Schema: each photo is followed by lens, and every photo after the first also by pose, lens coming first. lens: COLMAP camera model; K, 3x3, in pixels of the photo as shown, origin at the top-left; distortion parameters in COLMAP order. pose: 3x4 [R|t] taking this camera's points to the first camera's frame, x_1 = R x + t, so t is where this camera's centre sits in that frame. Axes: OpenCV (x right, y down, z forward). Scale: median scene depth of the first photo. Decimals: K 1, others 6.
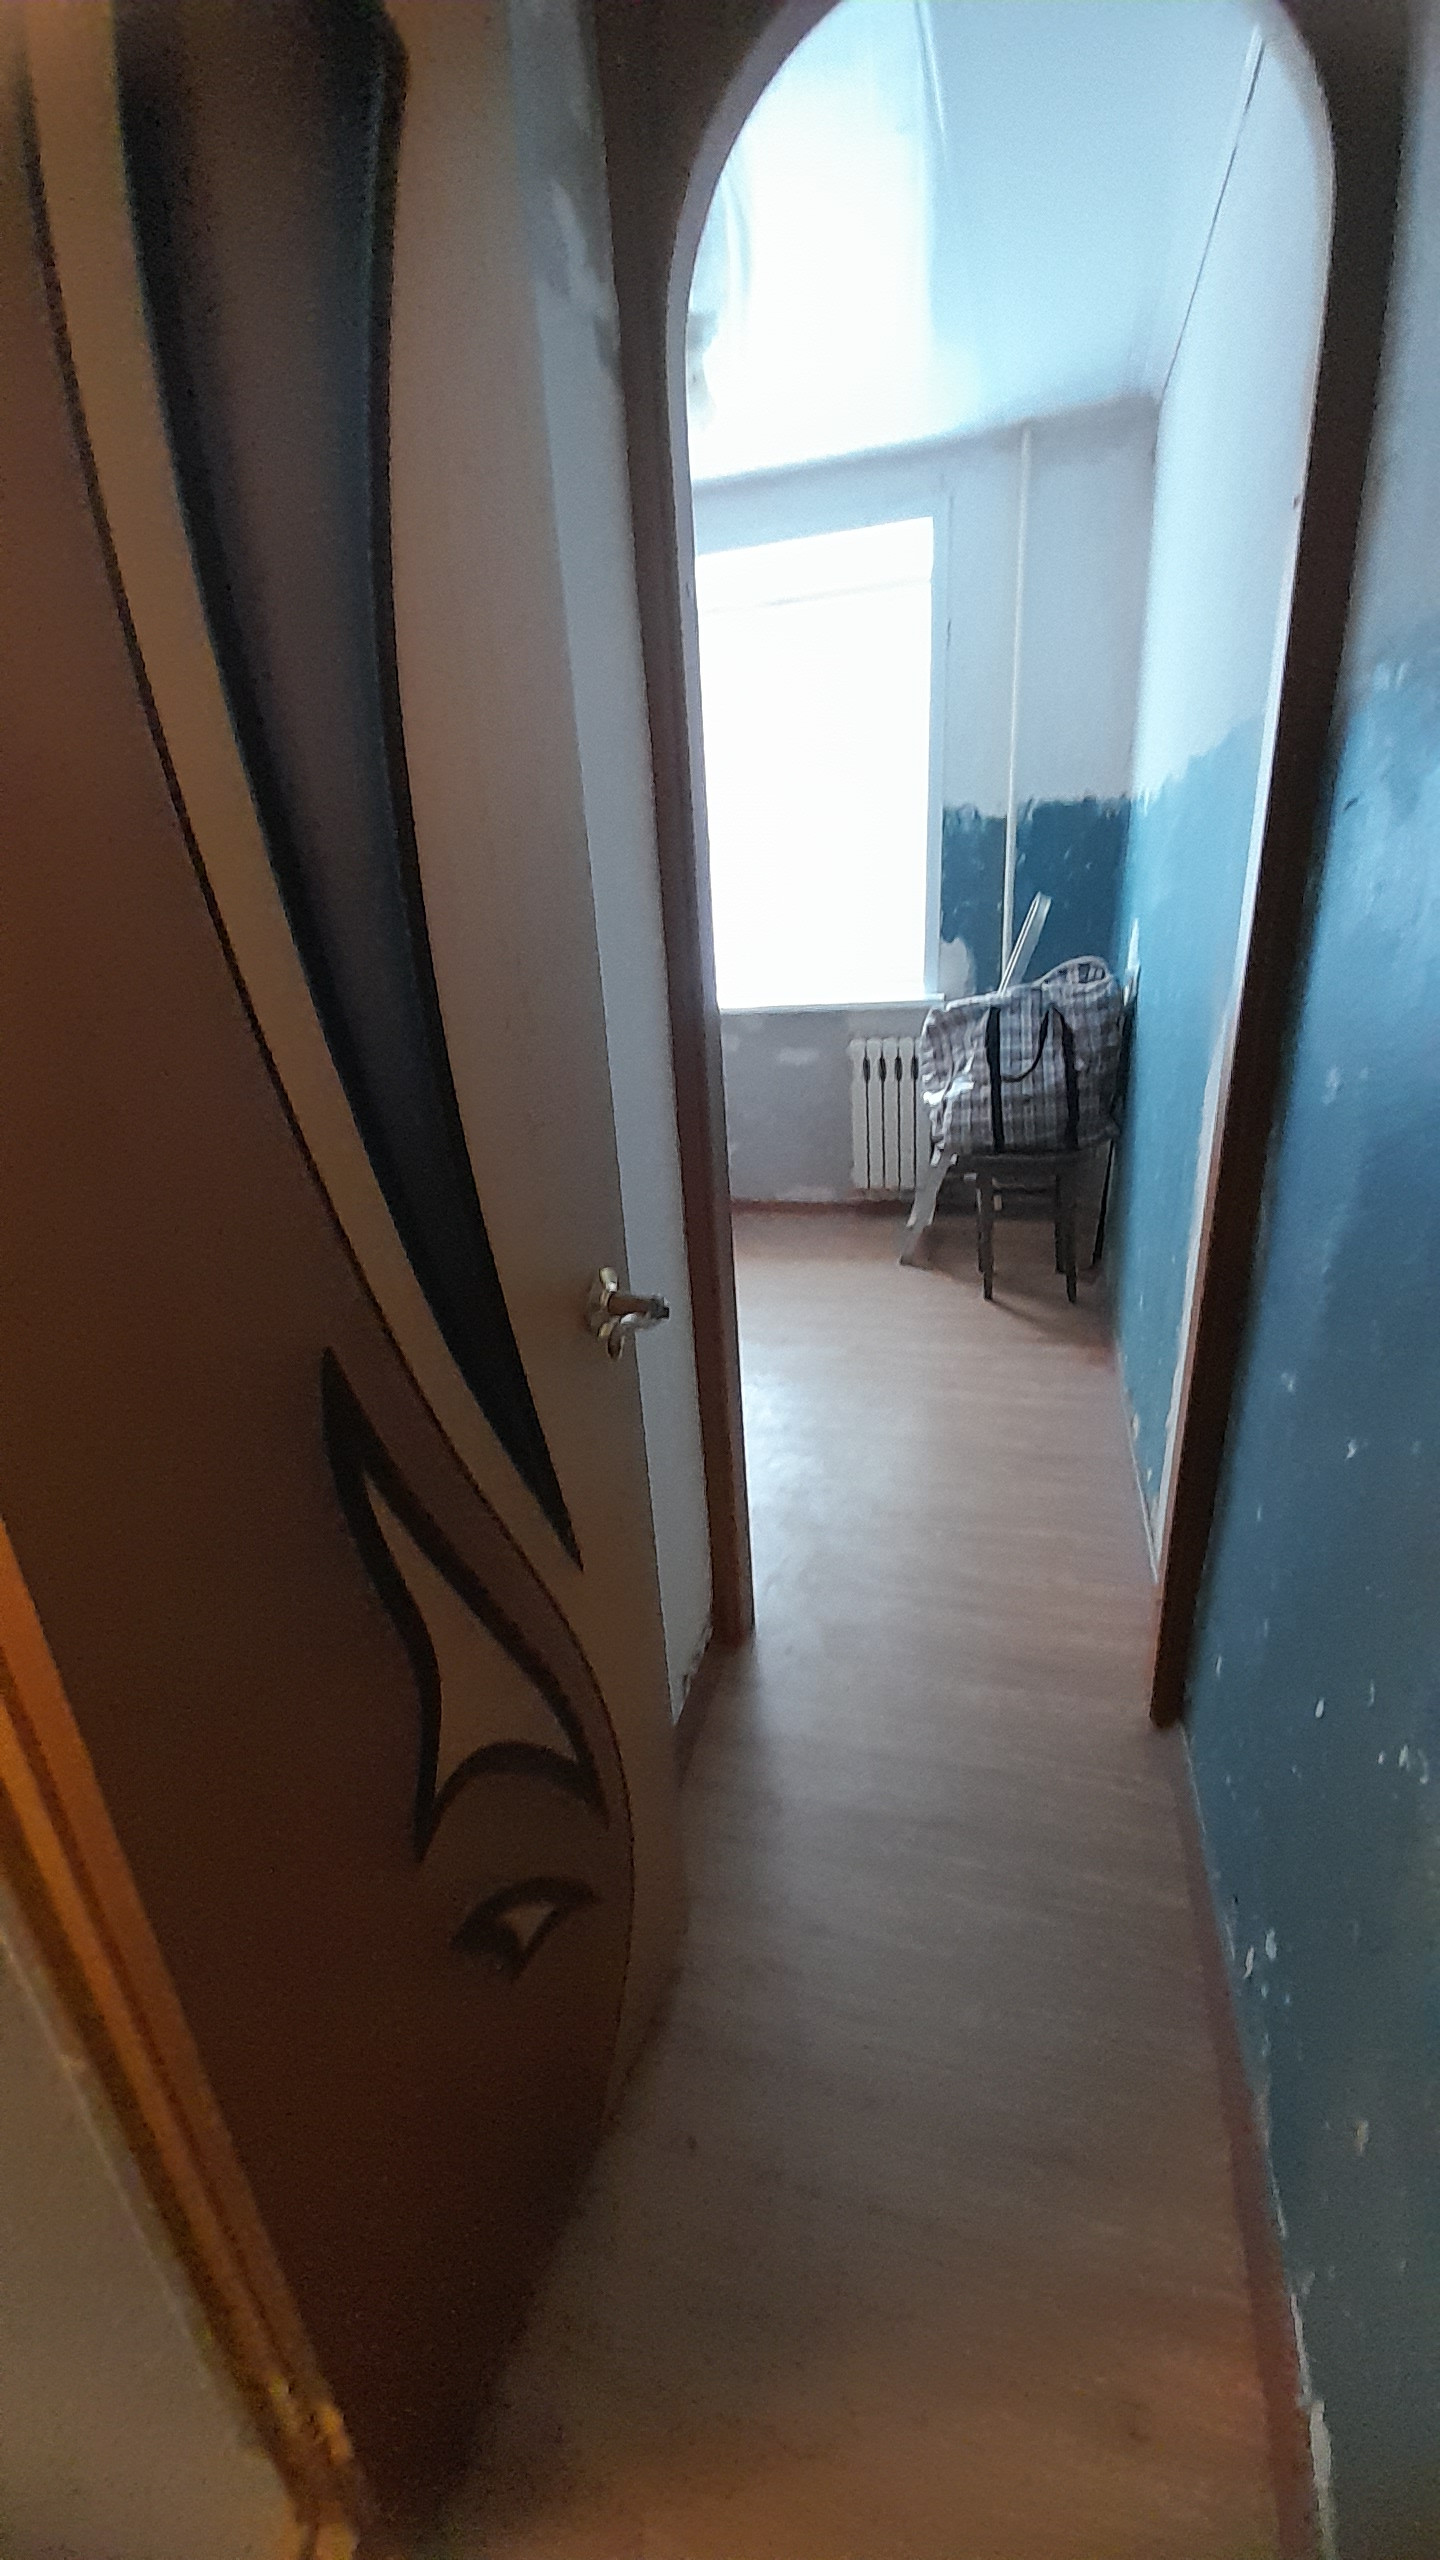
lens RADIAL K [[1002.0, 0, 720.0], [0, 1002.0, 1280.0], [0, 0, 1]] dist [0.000698, -0.011587]
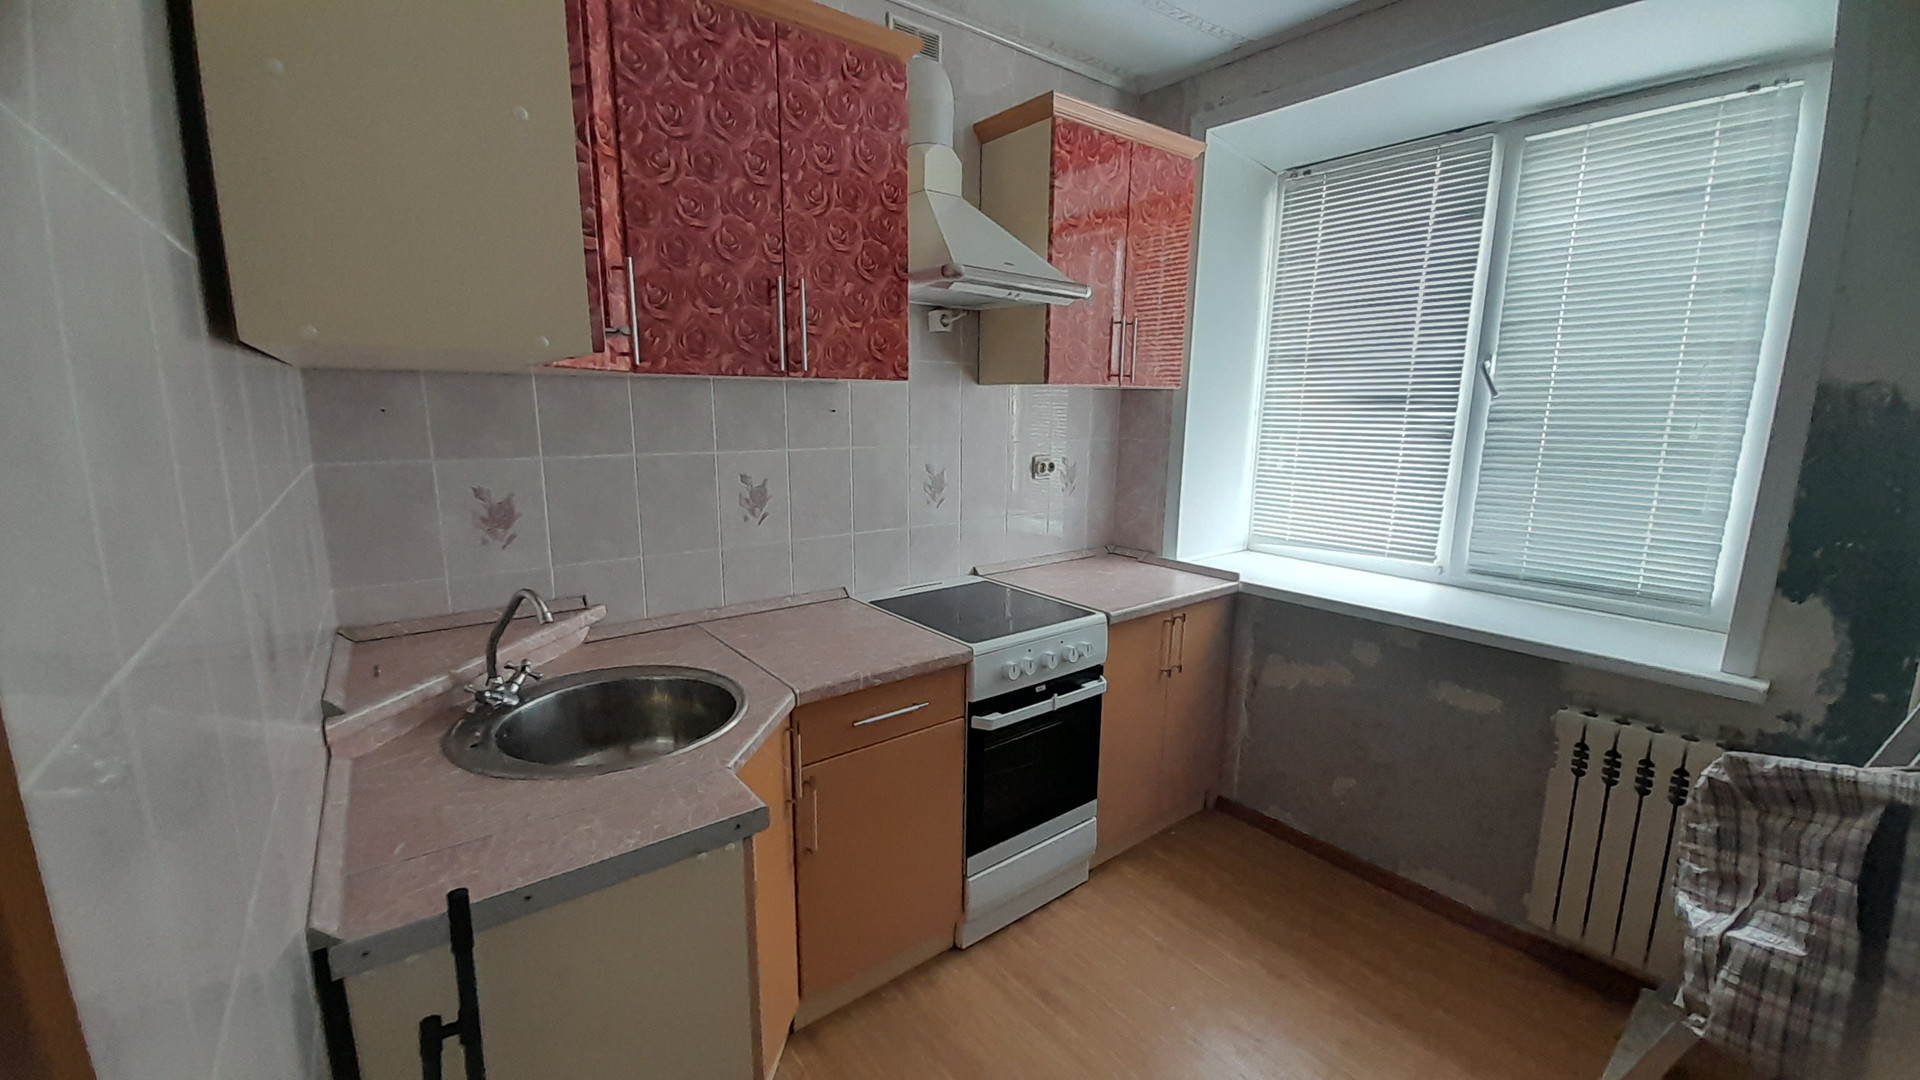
lens RADIAL K [[750.9, 0, 959.5], [0, 750.9, 547.9], [0, 0, 1]] dist [-0.000722, -0.011224]
pose [[0.804200, 0.172528, -0.568767, 0.083644], [-0.259060, 0.963009, -0.074178, -0.224857], [0.534930, 0.206998, 0.819147, 0.418625]]
